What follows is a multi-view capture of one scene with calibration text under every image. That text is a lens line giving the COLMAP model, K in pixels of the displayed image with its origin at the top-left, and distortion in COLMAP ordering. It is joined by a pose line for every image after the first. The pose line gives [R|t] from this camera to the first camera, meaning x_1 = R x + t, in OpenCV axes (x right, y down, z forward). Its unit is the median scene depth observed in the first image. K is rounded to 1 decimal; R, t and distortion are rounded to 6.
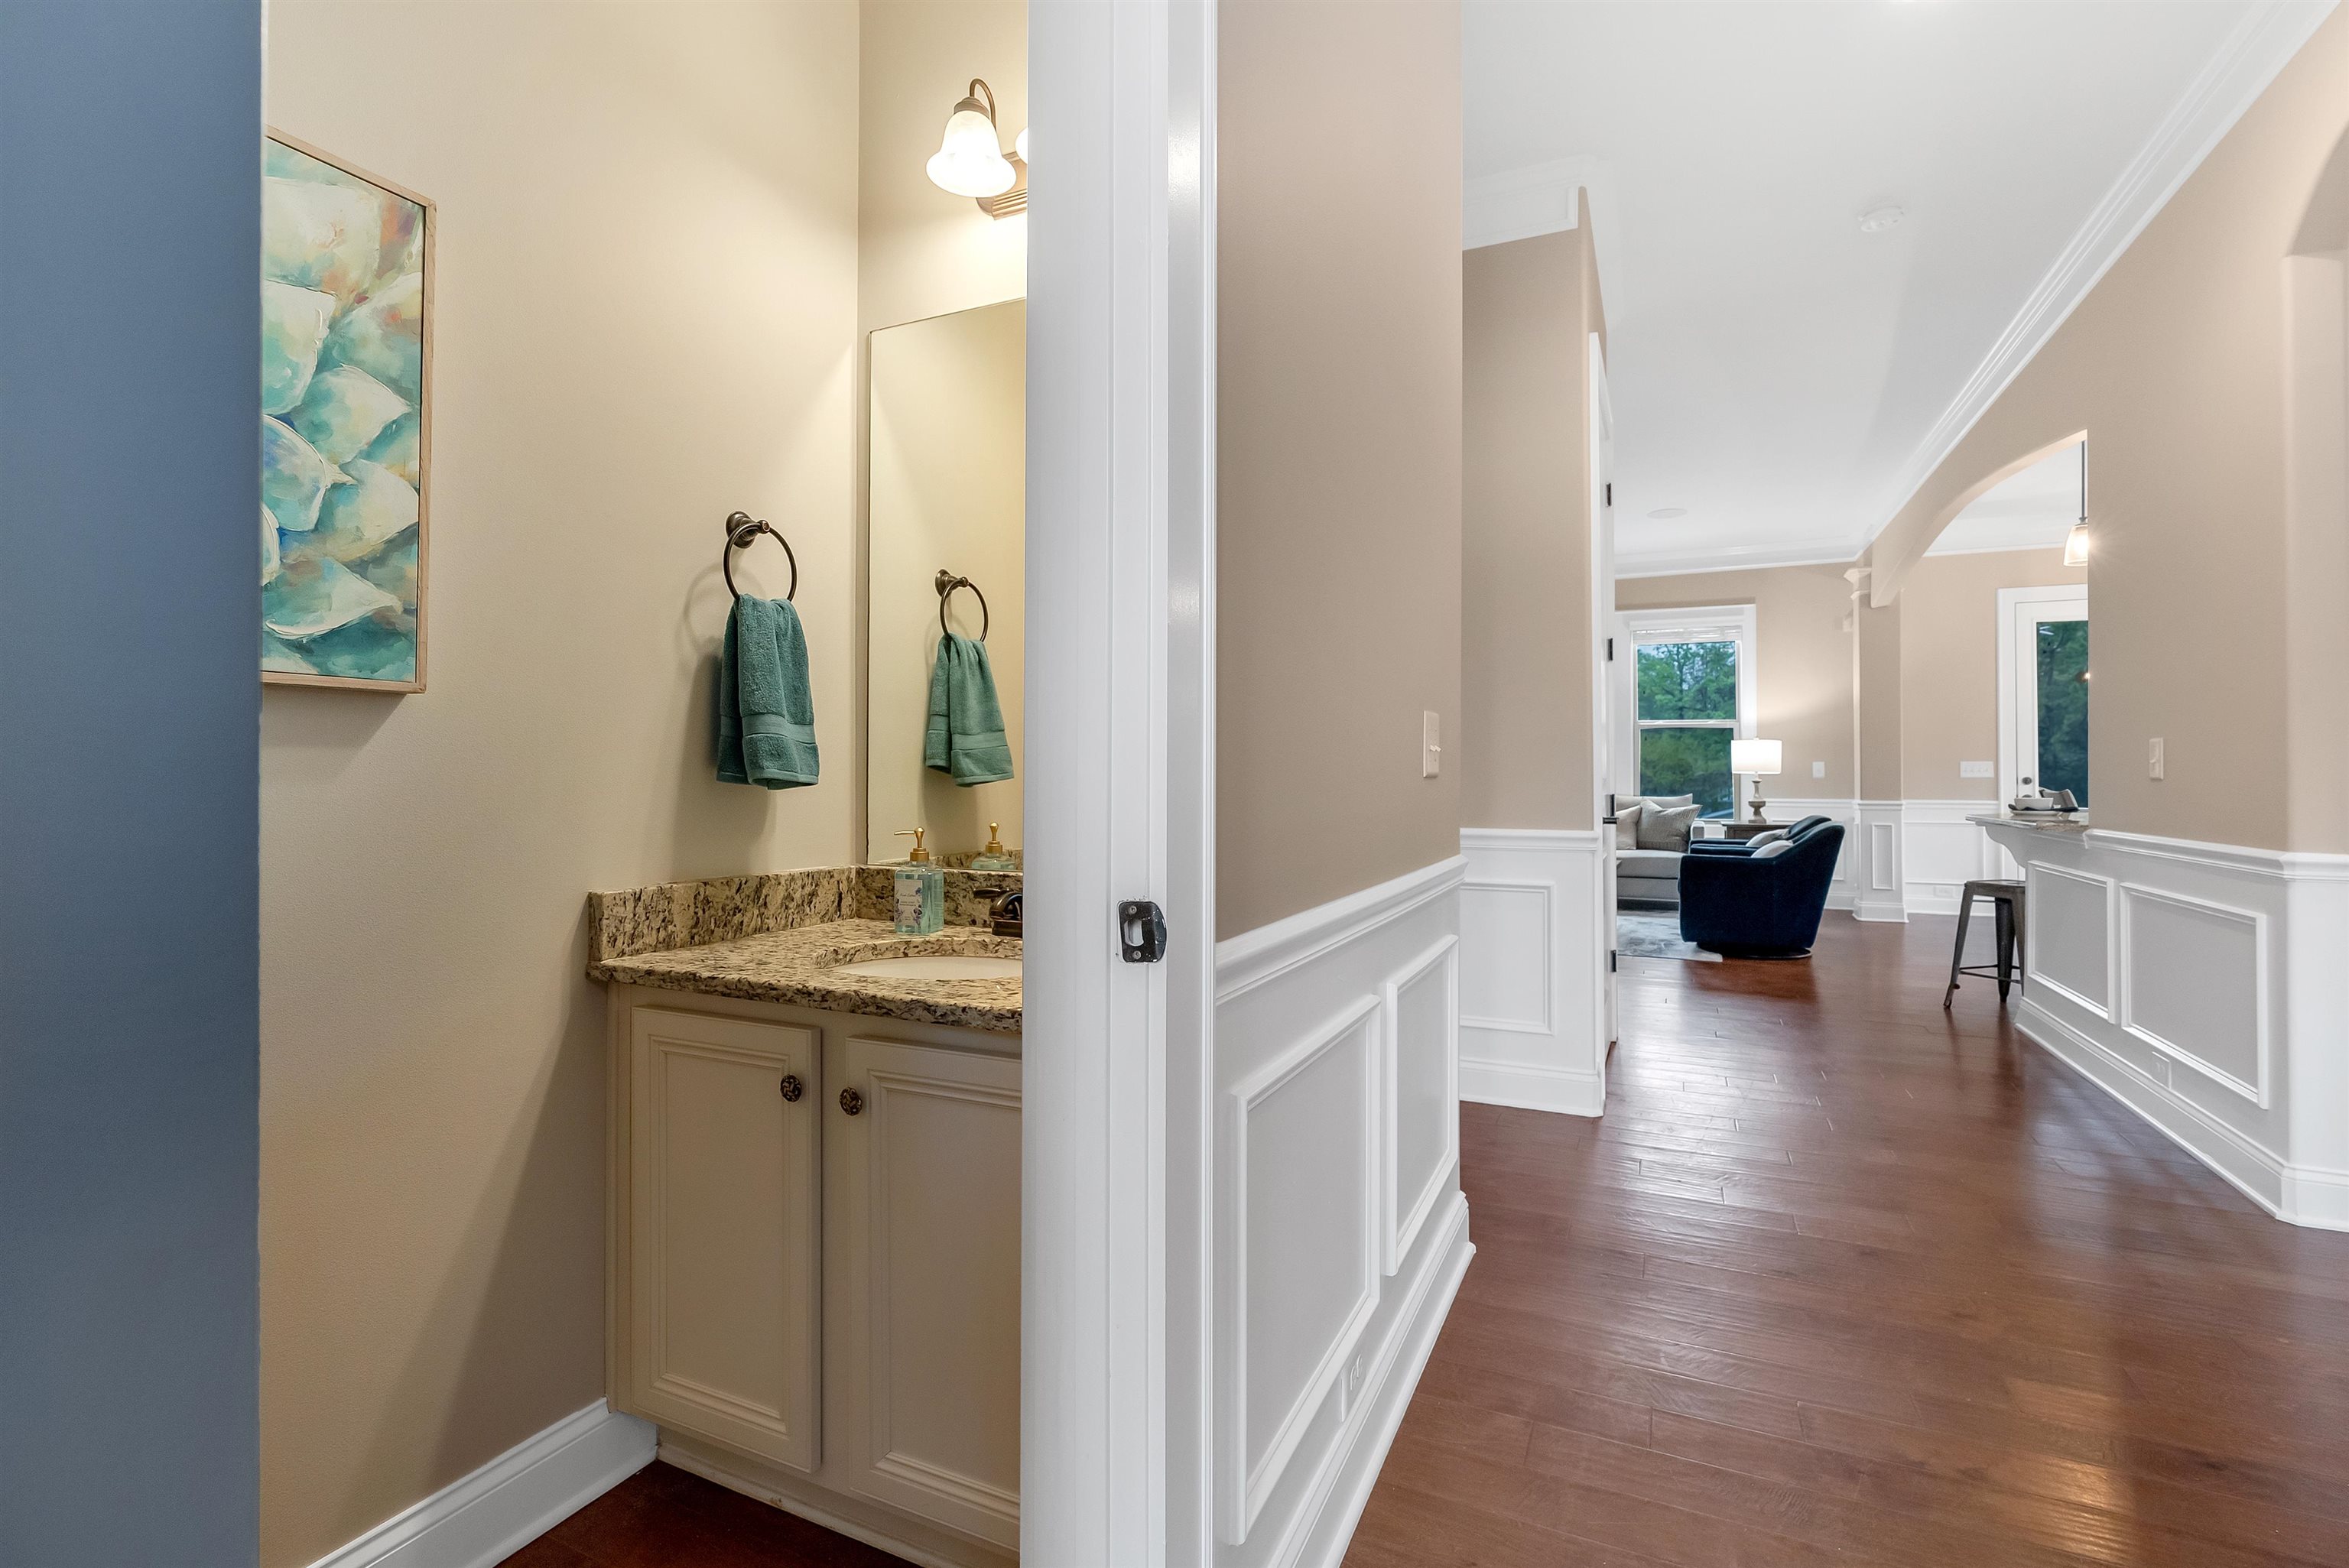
lens RADIAL K [[1058.3, 0, 1176.0], [0, 1058.3, 759.8], [0, 0, 1]] dist [-0.014910, 0.004940]
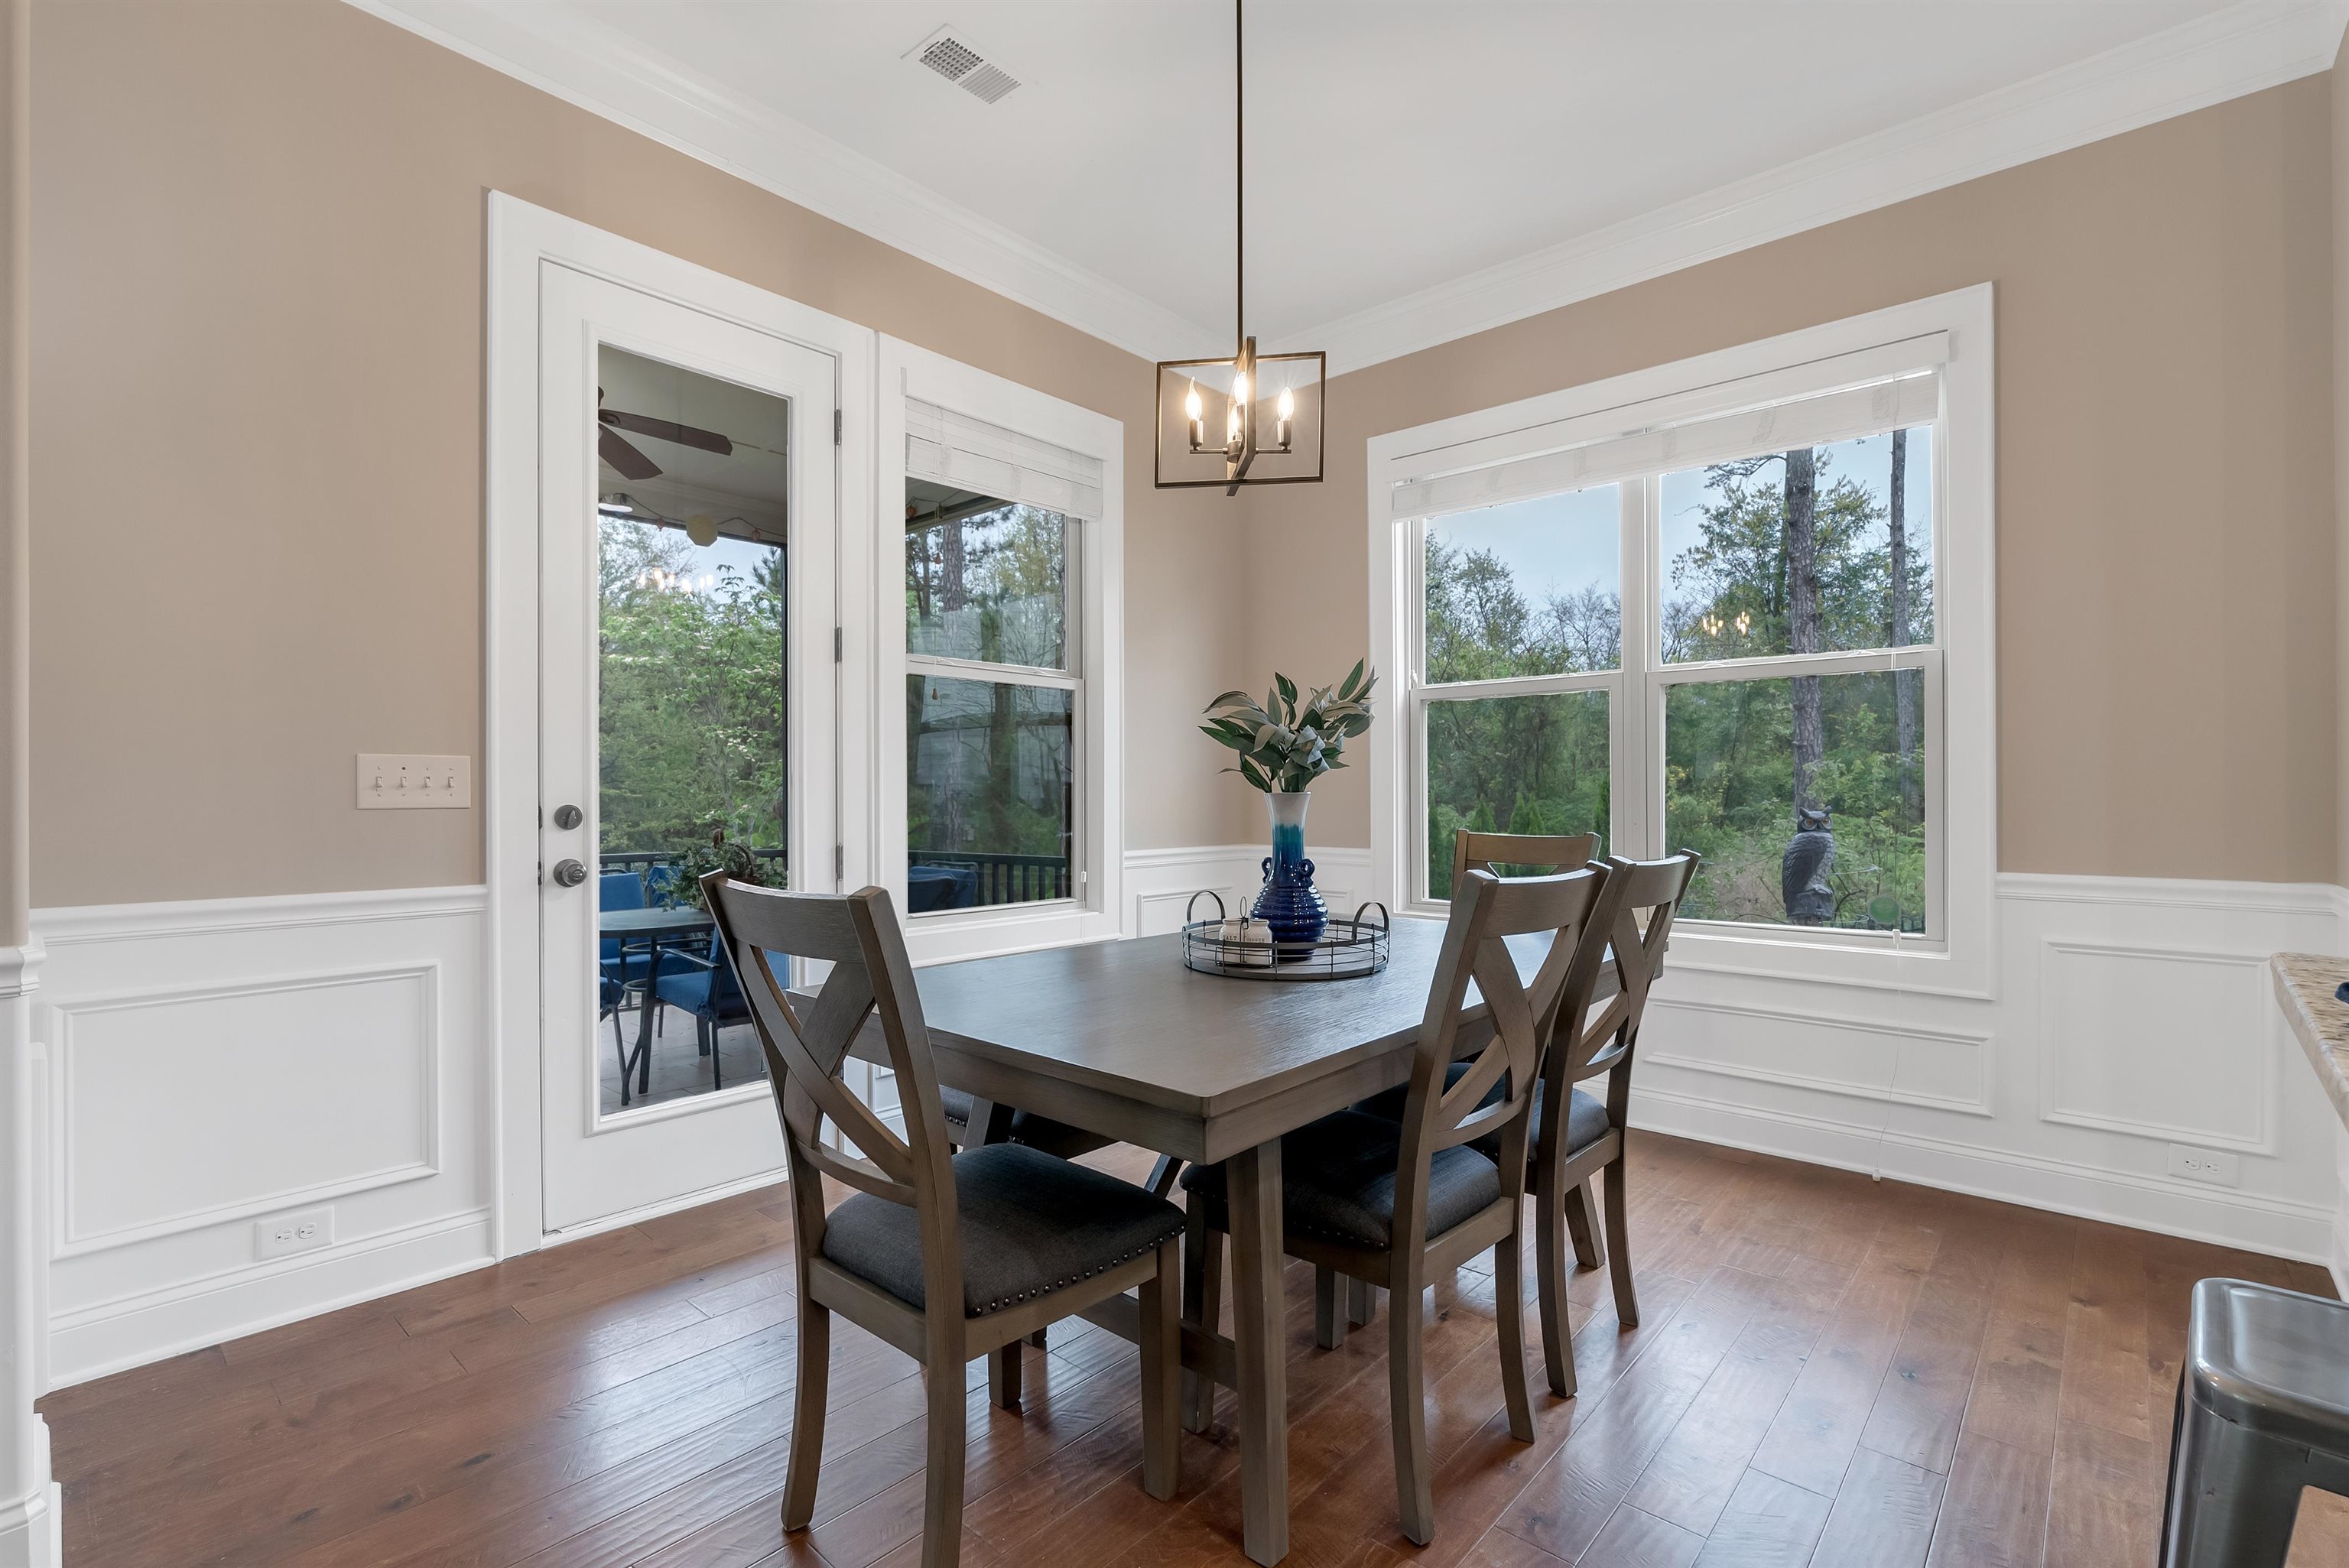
lens RADIAL K [[1058.3, 0, 1176.7], [0, 1058.3, 795.5], [0, 0, 1]] dist [-0.014910, 0.004940]
pose [[0.290027, -0.001533, 0.957017, 0.718091], [-0.010122, 0.999938, 0.004670, 0.012722], [-0.956965, -0.011041, 0.289993, 0.942064]]
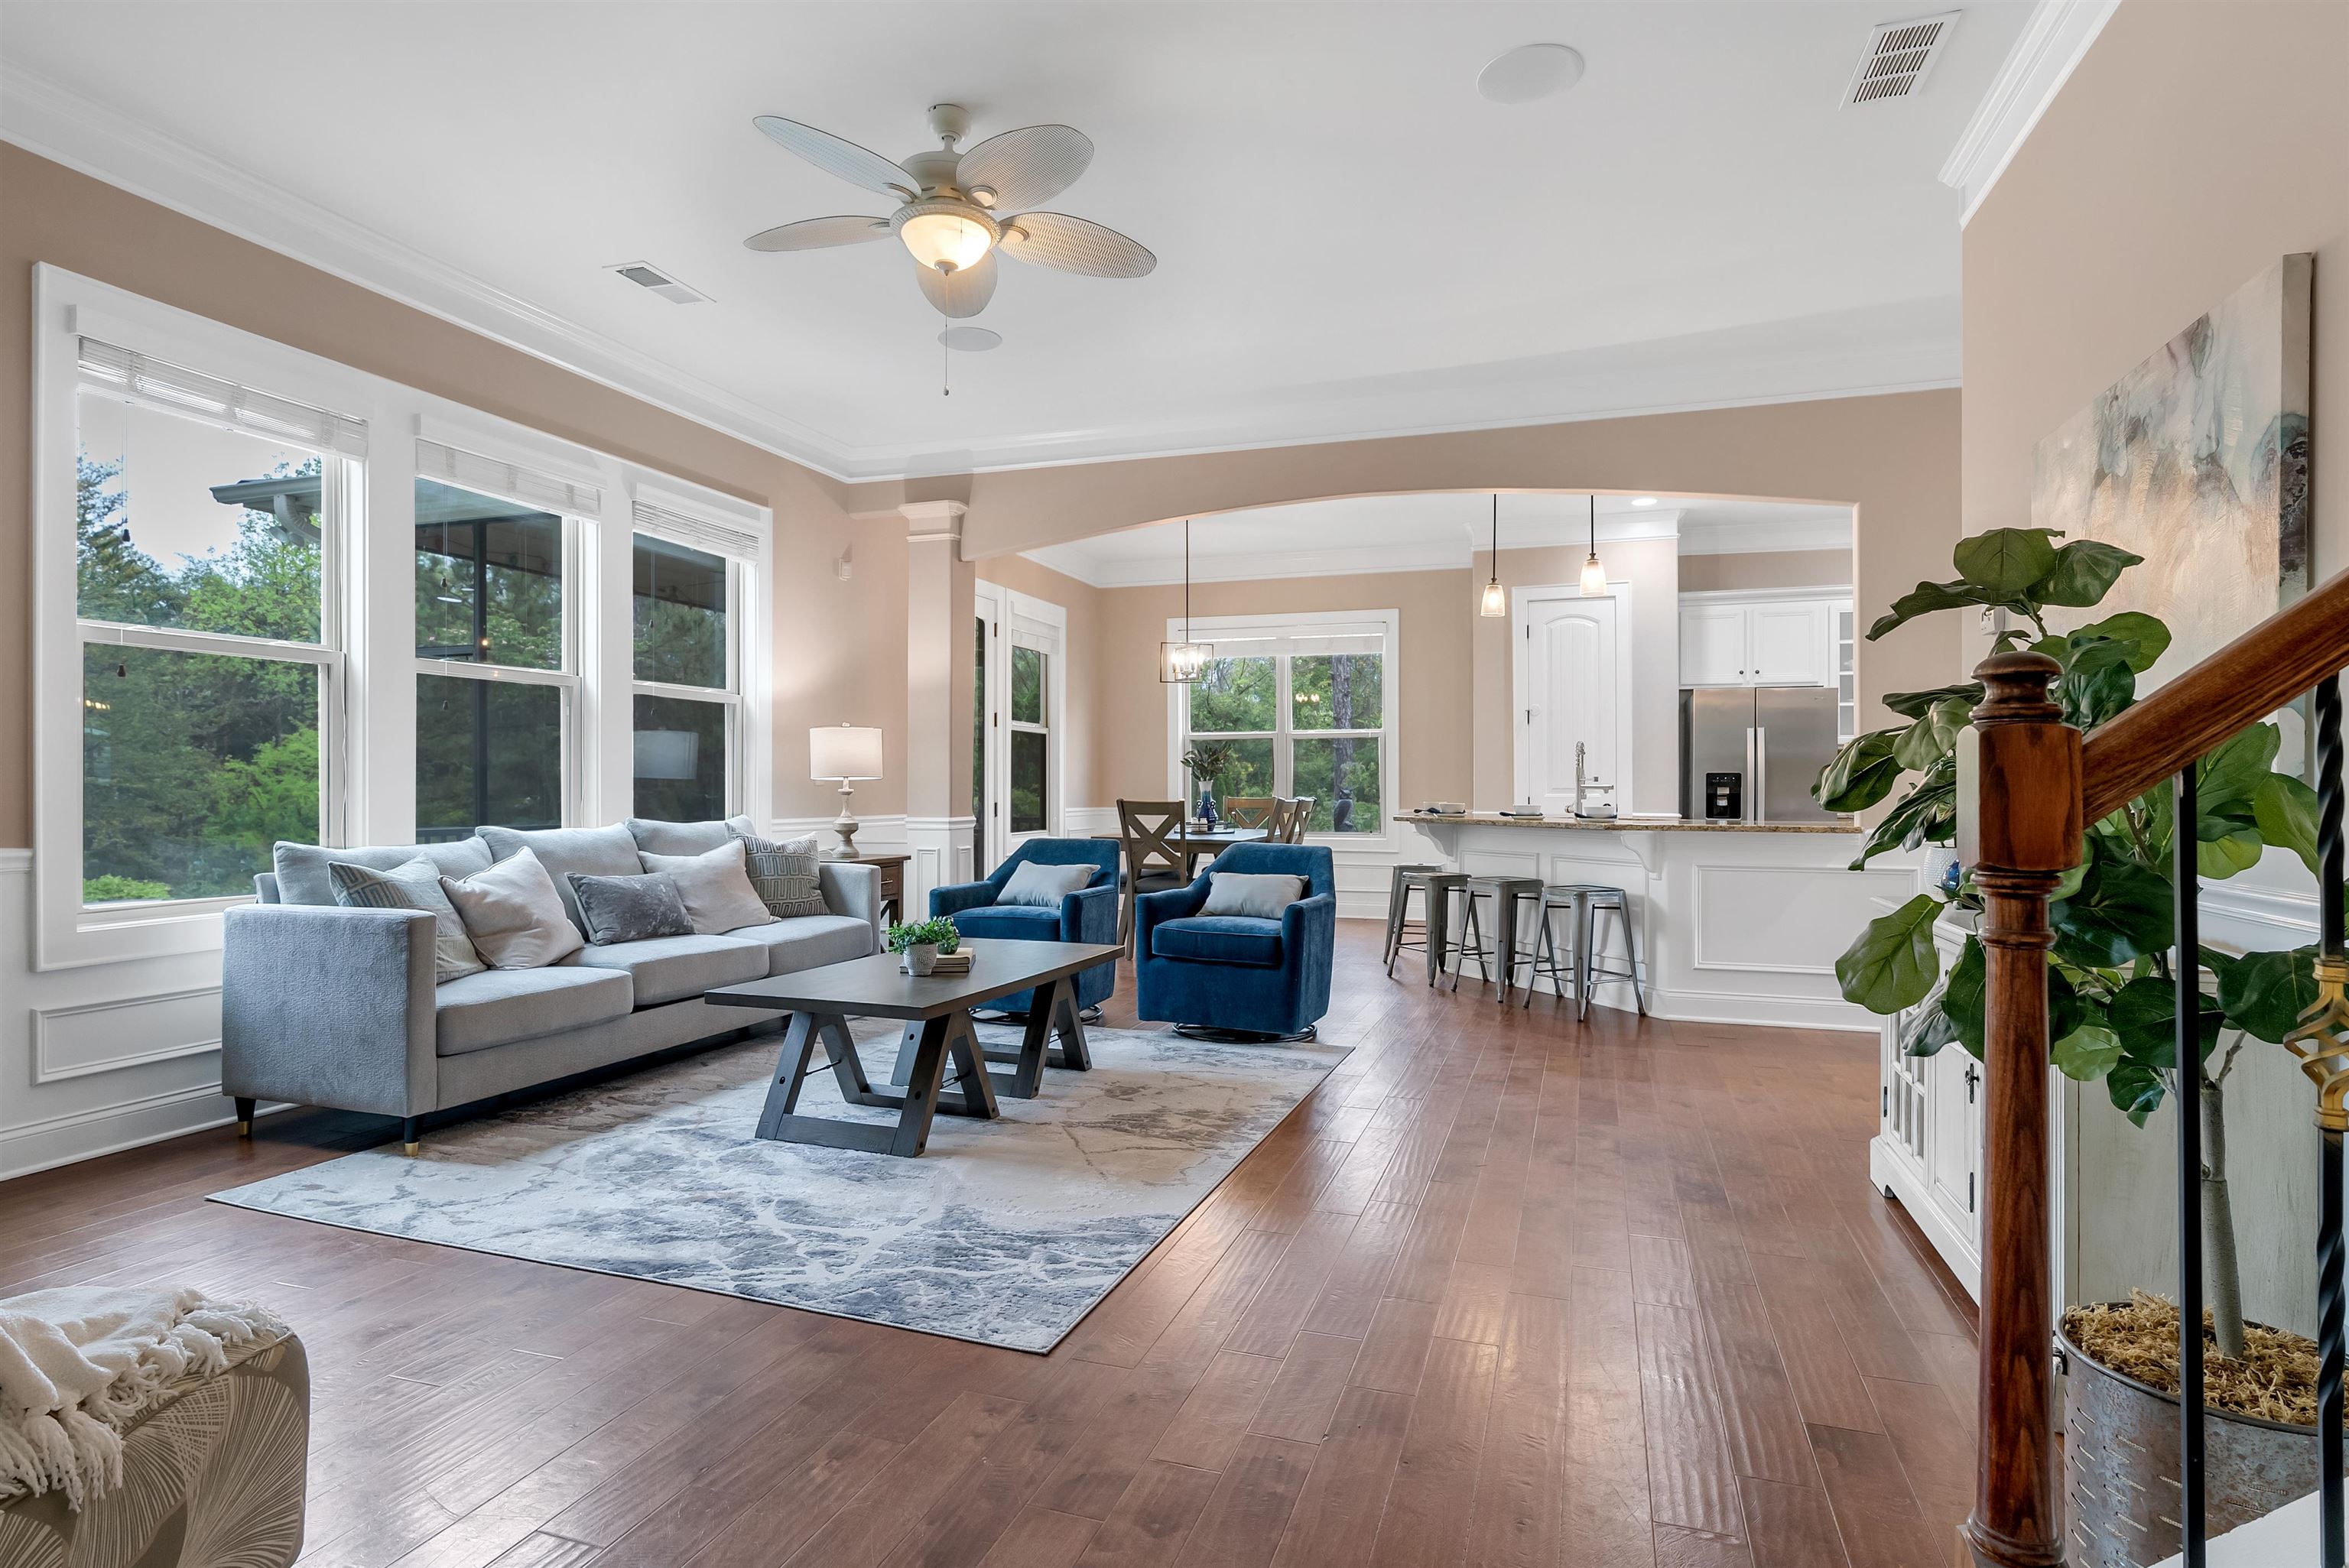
lens RADIAL K [[1215.9, 0, 1176.1], [0, 1215.9, 783.4], [0, 0, 1]] dist [0.000739, 0.000074]
pose [[-0.106484, -0.002413, 0.994311, -0.273913], [-0.023133, 0.999732, -0.000051, 0.013965], [-0.994045, -0.023007, -0.106511, 1.182269]]
